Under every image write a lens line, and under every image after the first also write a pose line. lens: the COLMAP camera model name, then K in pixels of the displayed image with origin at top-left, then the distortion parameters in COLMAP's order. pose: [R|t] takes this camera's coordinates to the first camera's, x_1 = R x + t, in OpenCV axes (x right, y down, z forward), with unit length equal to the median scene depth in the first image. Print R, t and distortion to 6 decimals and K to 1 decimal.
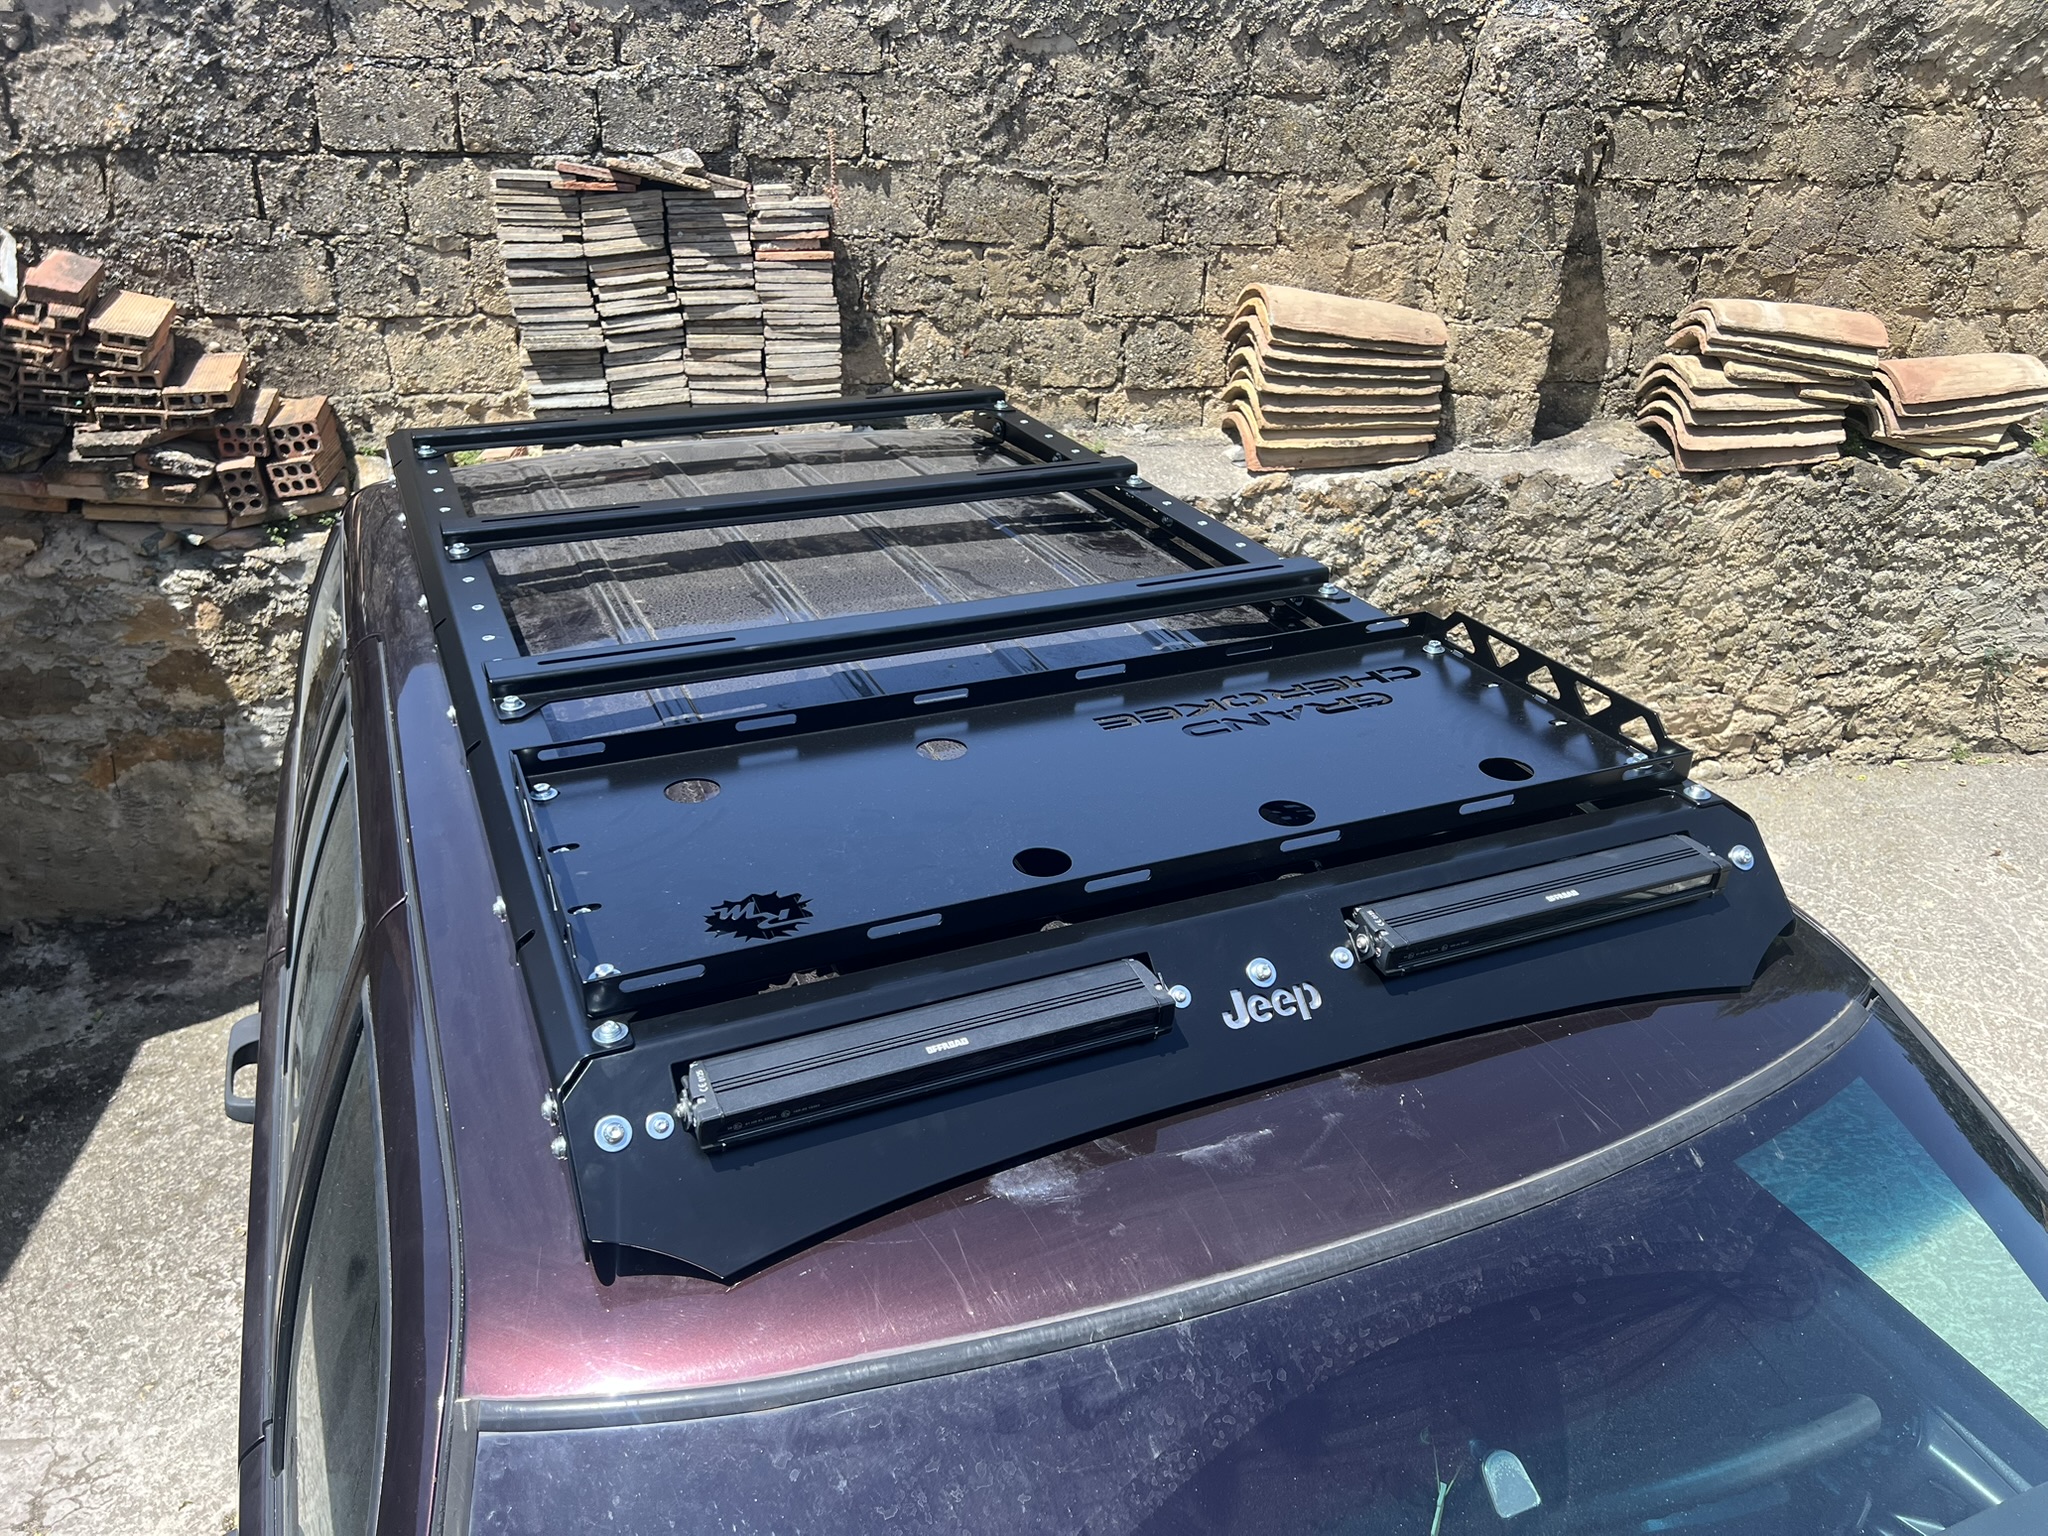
lens RADIAL K [[1547.3, 0, 1017.6], [0, 1547.3, 765.3], [0, 0, 1]] dist [0.045916, -0.062471]
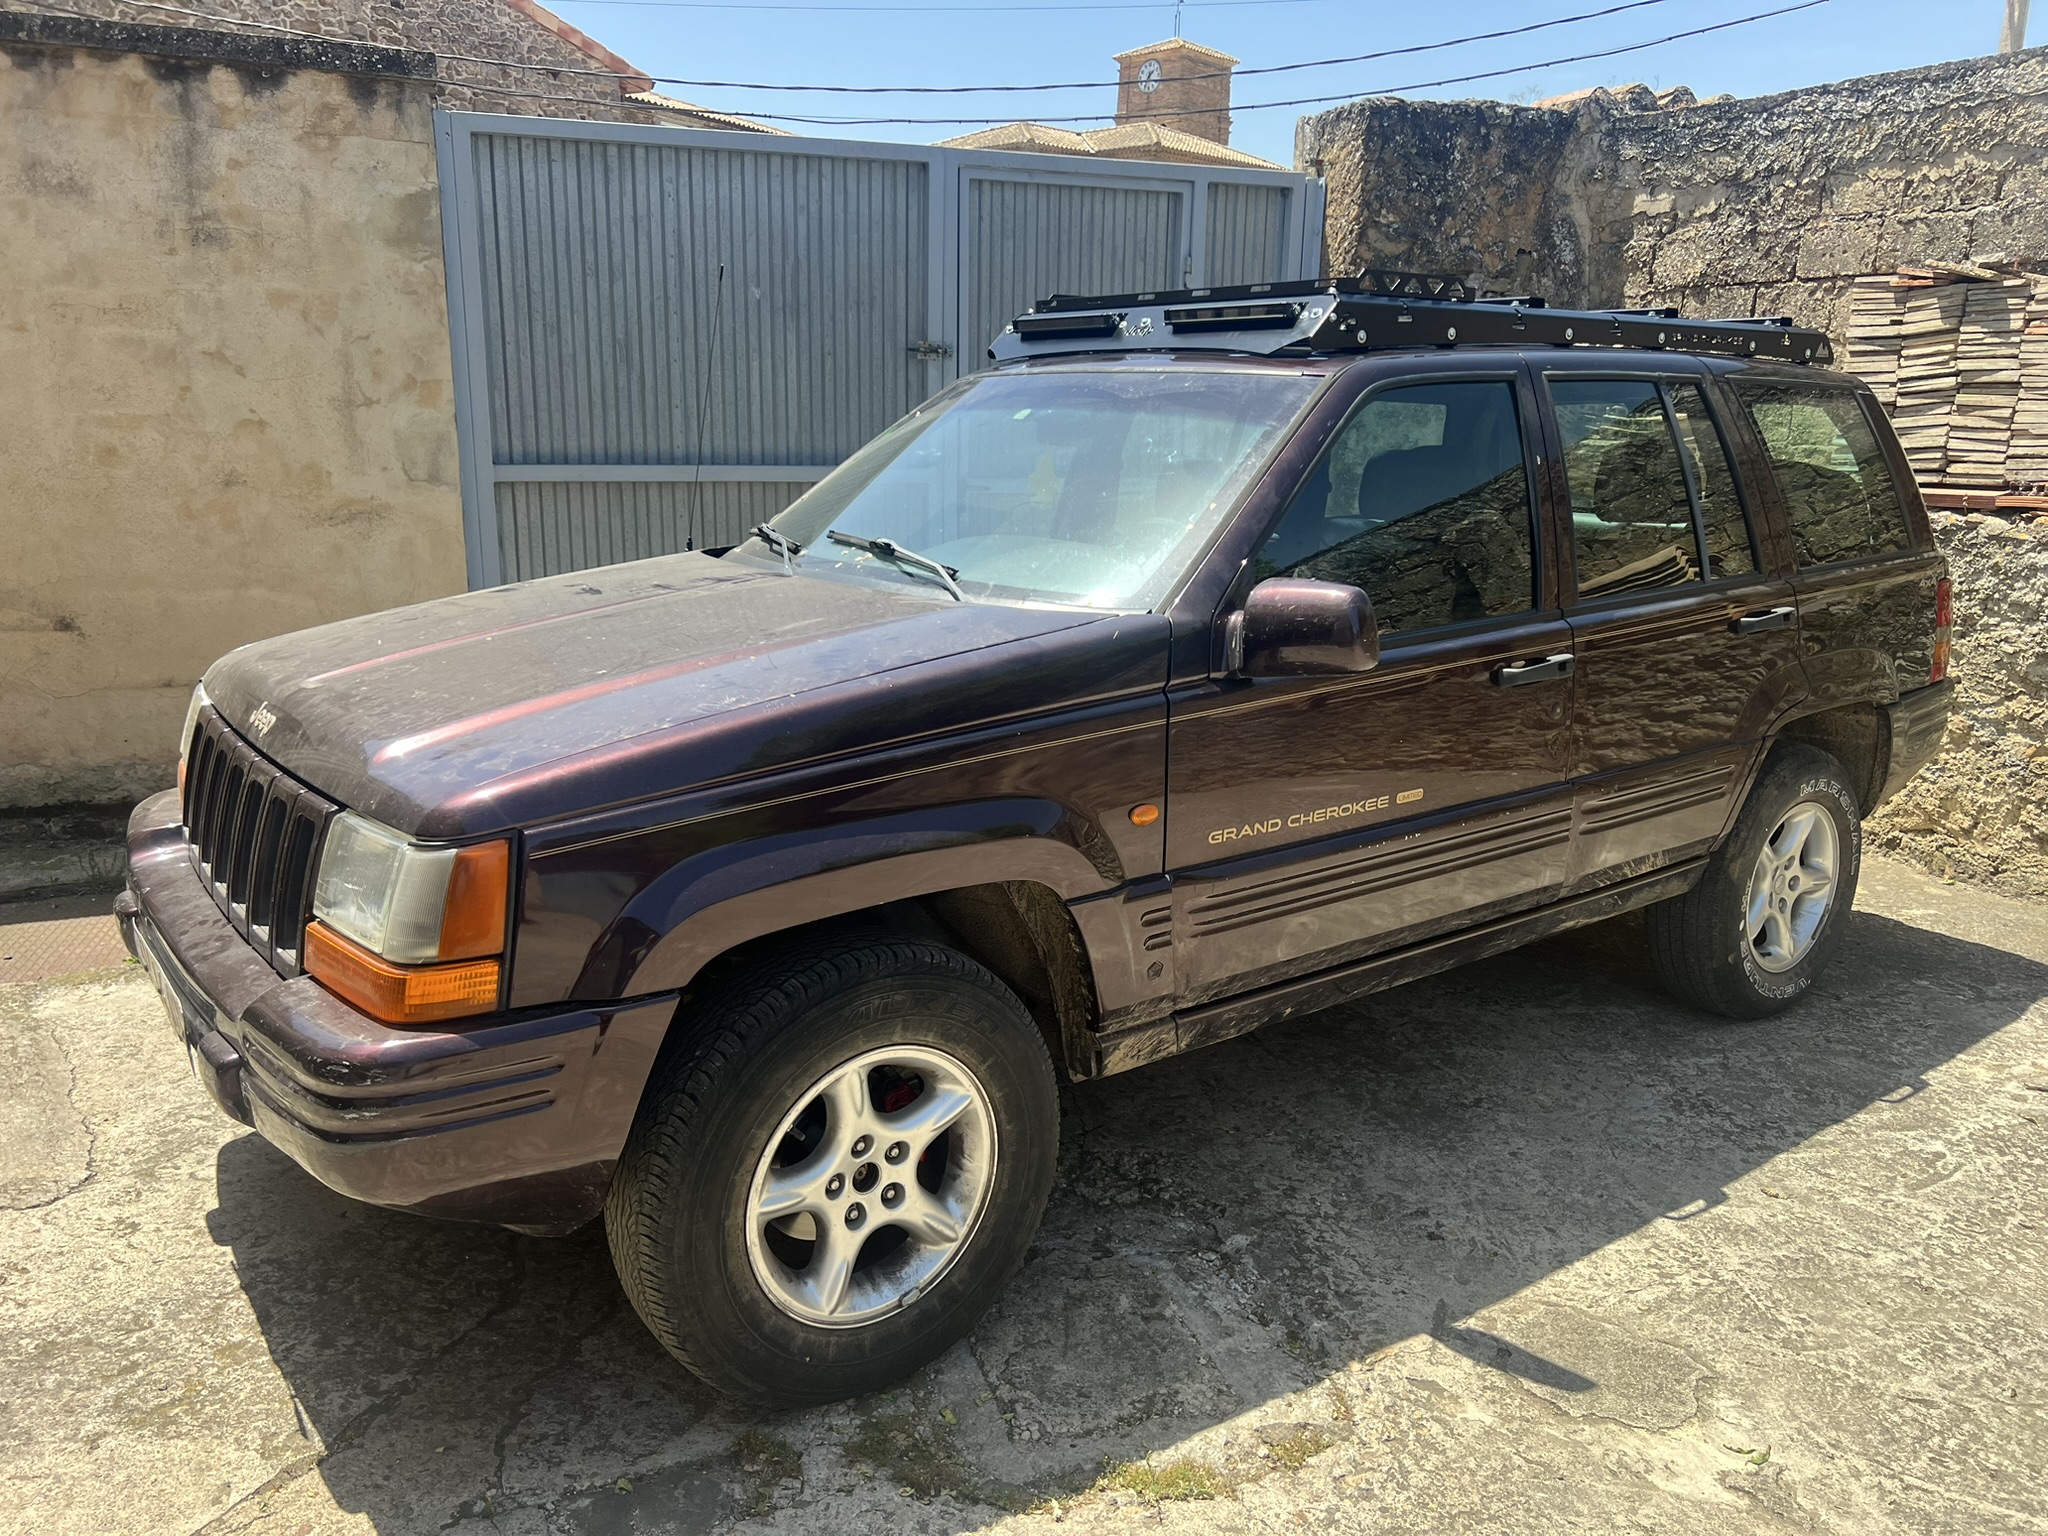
lens RADIAL K [[1547.3, 0, 1015.2], [0, 1547.3, 776.3], [0, 0, 1]] dist [0.045916, -0.062471]
pose [[0.222619, 0.204521, -0.953211, 0.866554], [-0.444749, 0.891382, 0.087385, 0.222456], [0.867548, 0.404486, 0.289400, 0.099326]]
